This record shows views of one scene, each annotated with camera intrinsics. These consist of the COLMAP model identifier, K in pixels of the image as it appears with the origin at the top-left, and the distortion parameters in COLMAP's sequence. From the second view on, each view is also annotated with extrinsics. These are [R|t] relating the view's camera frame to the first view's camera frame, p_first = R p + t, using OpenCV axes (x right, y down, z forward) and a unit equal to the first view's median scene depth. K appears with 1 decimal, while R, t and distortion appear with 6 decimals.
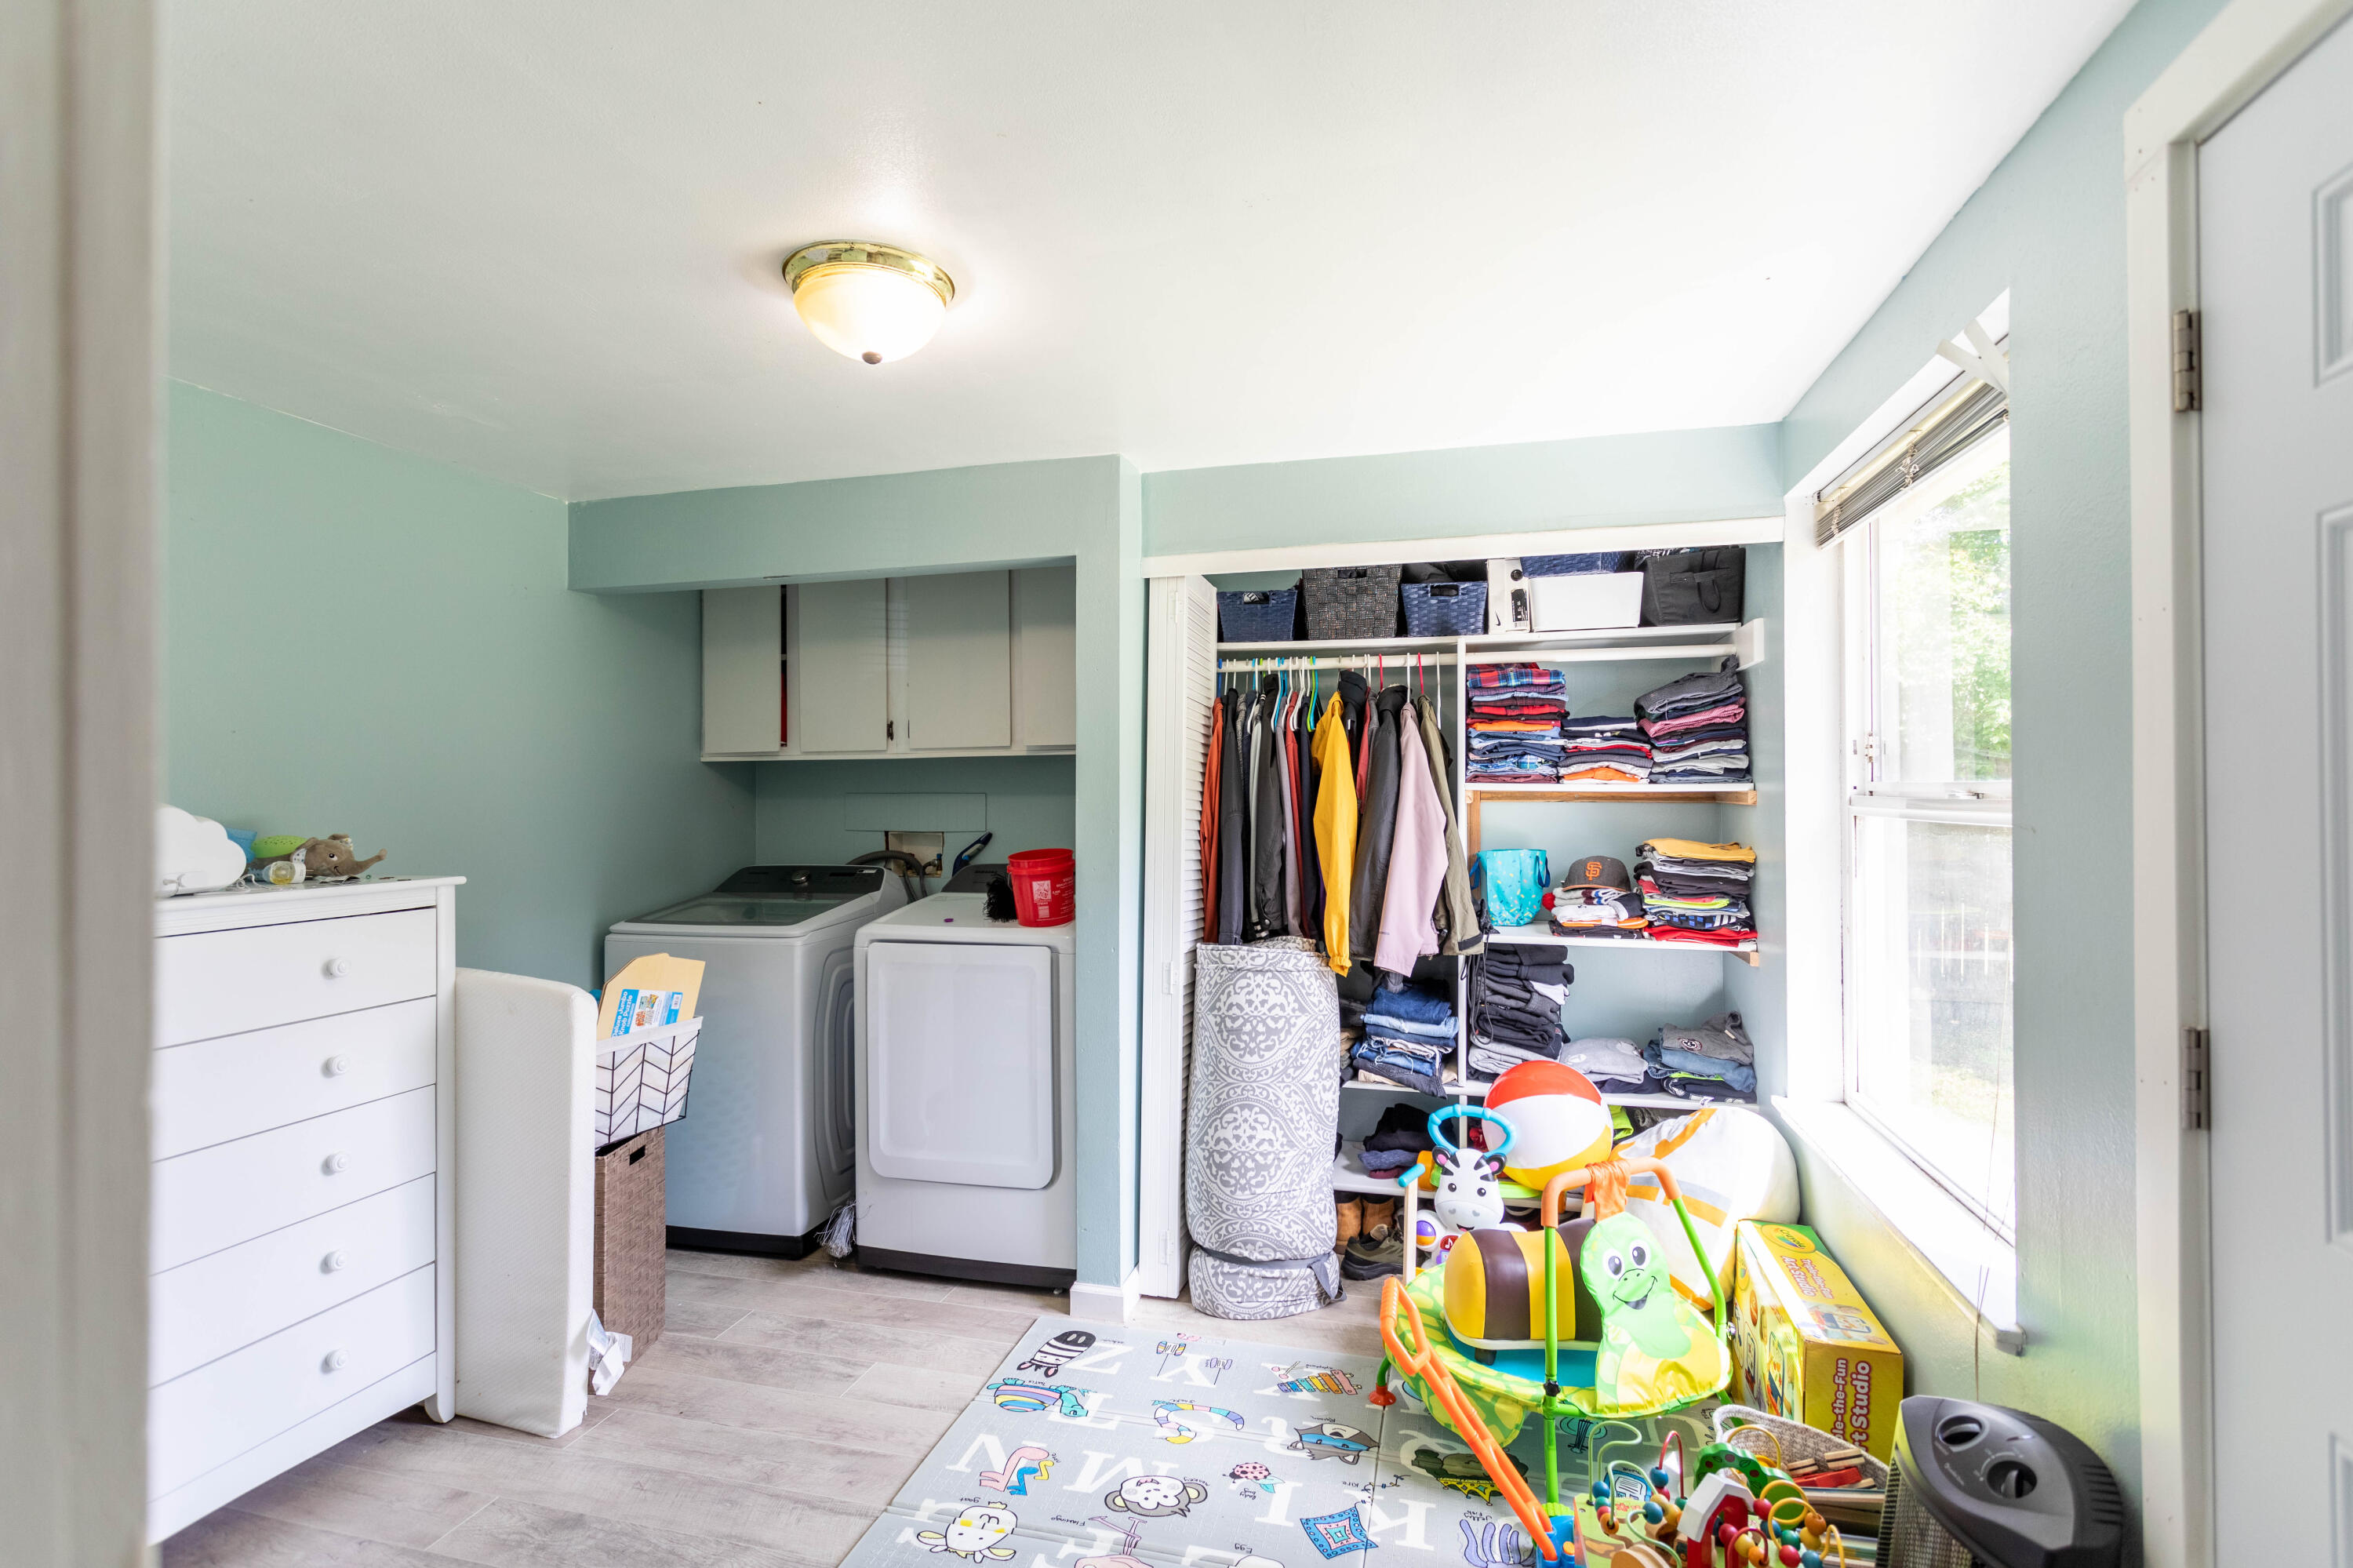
lens RADIAL K [[1114.1, 0, 1175.1], [0, 1114.1, 785.5], [0, 0, 1]] dist [0.001848, 0.001648]
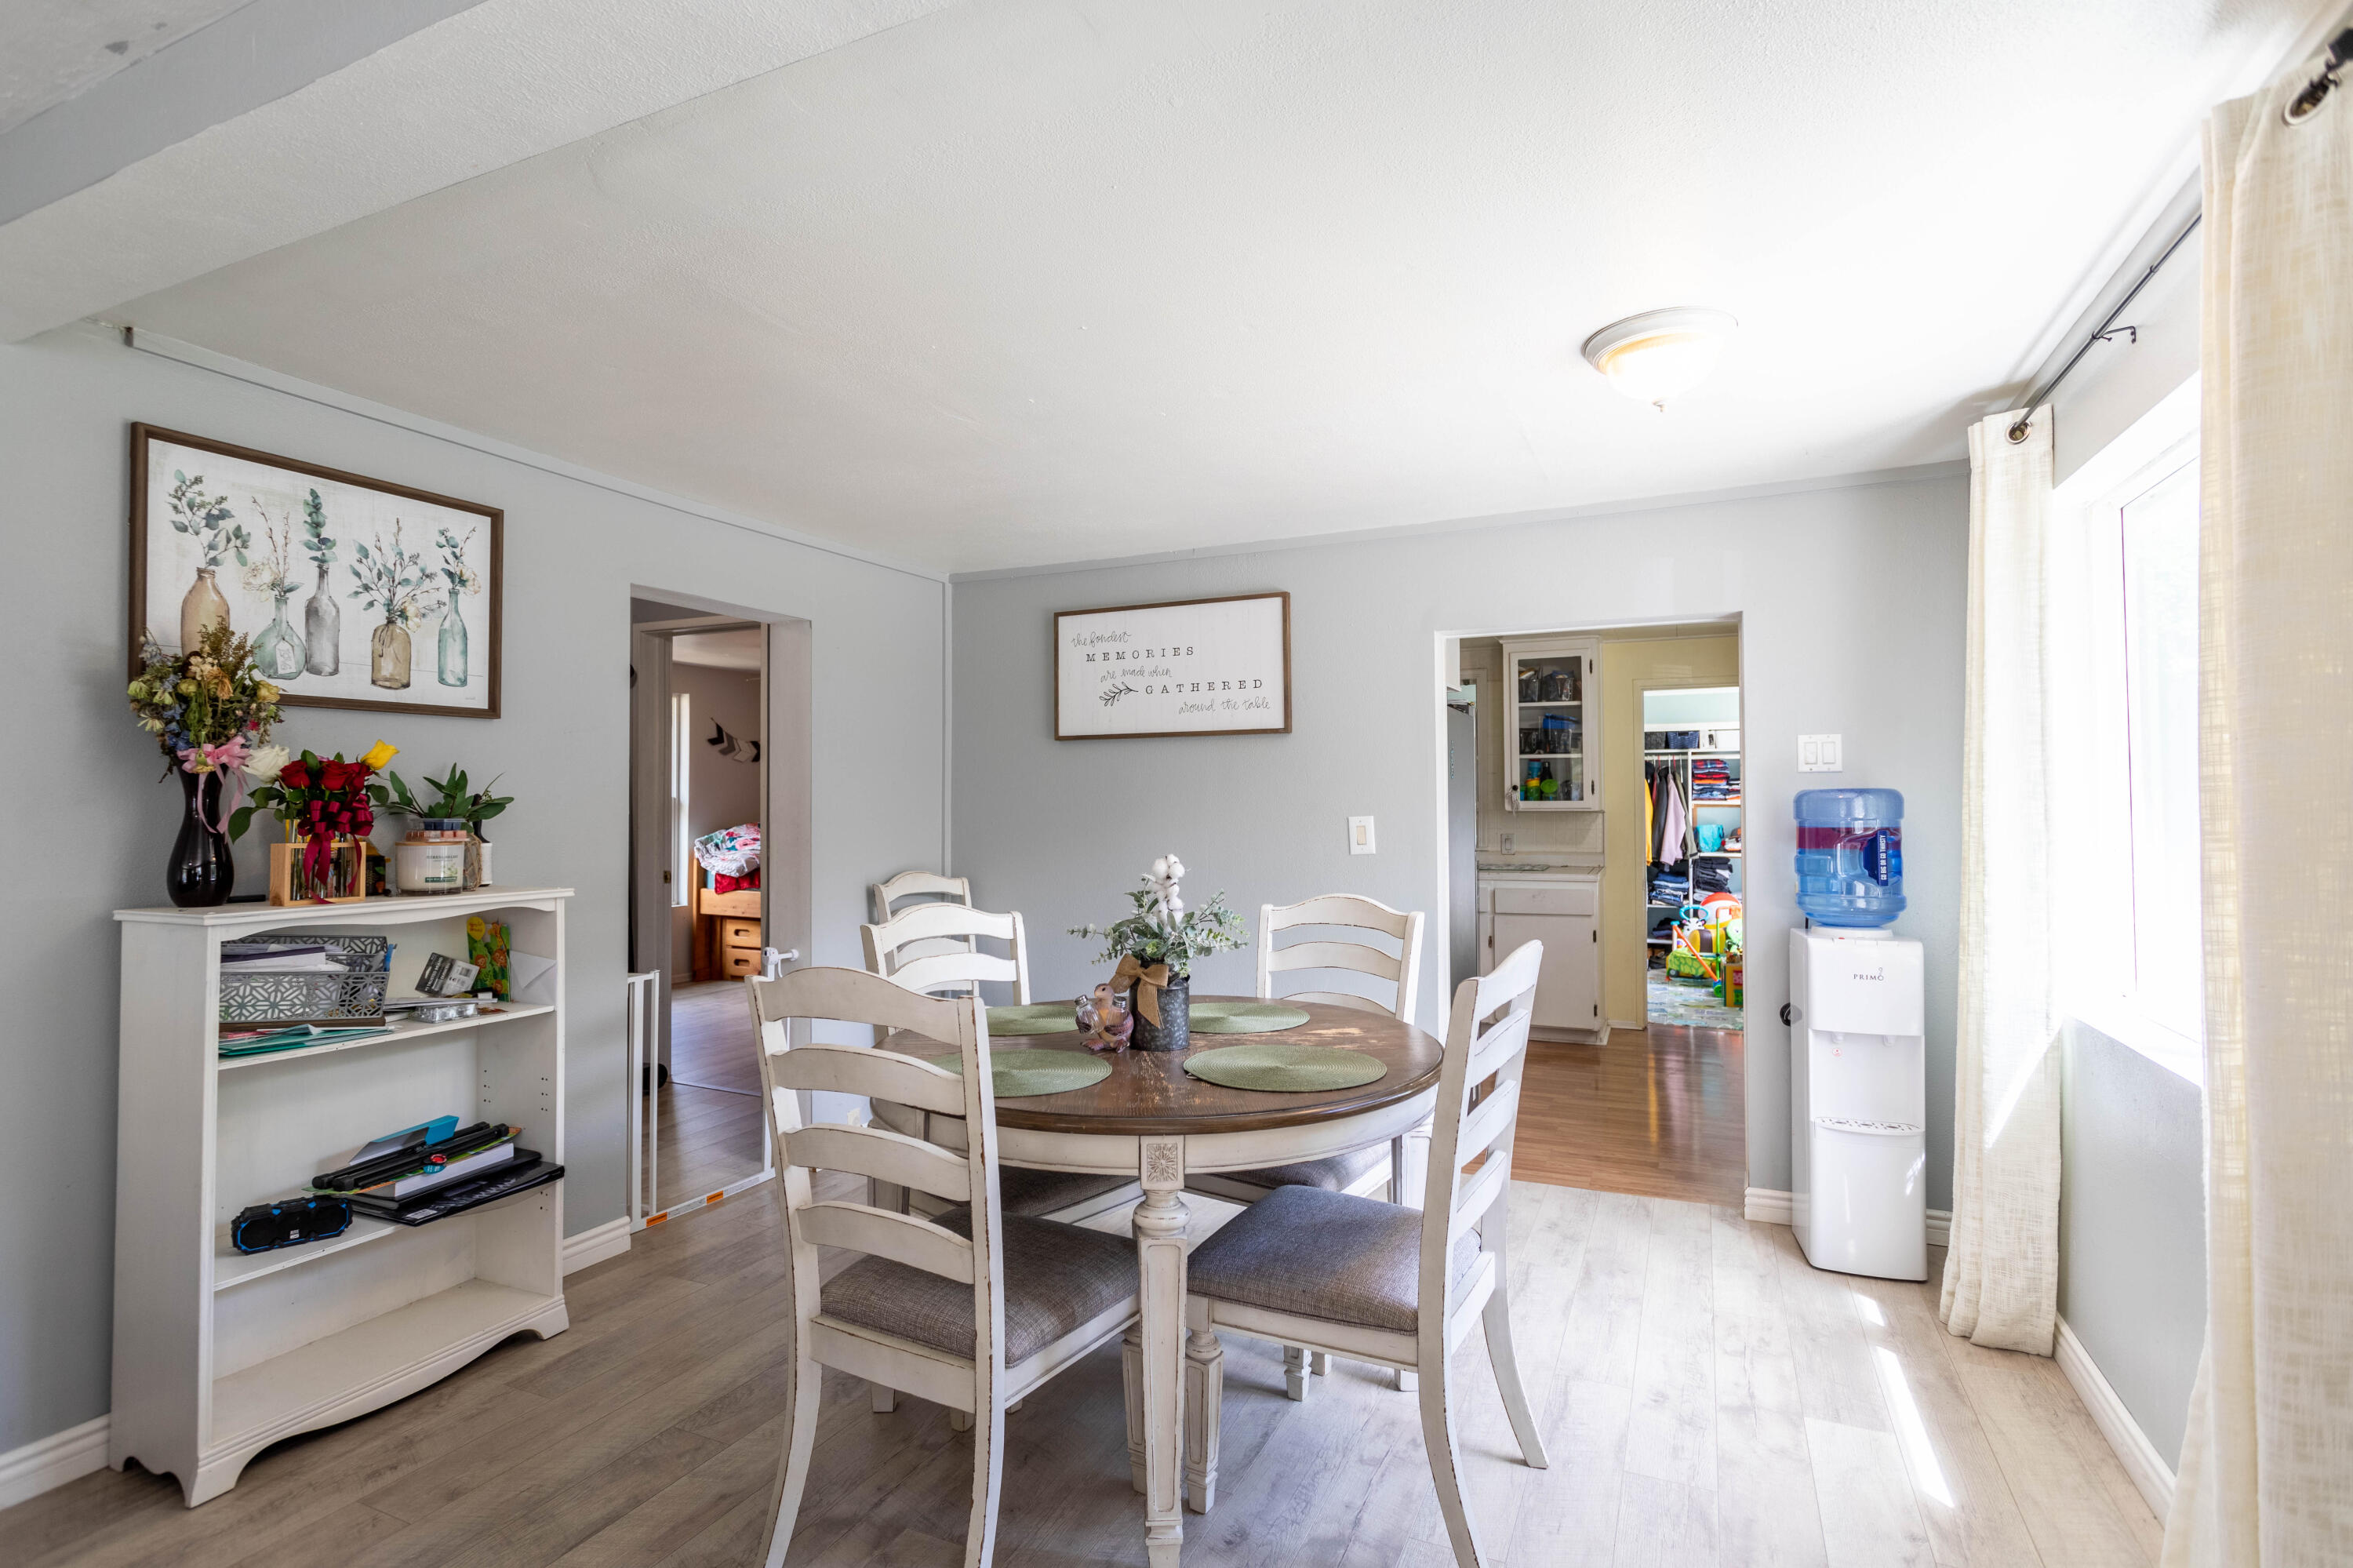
lens RADIAL K [[1114.1, 0, 1173.1], [0, 1114.1, 784.0], [0, 0, 1]] dist [0.001848, 0.001648]
pose [[0.984462, -0.004132, -0.175552, -0.559359], [0.003317, 0.999982, -0.004934, -0.037000], [0.175569, 0.004275, 0.984458, -2.095934]]
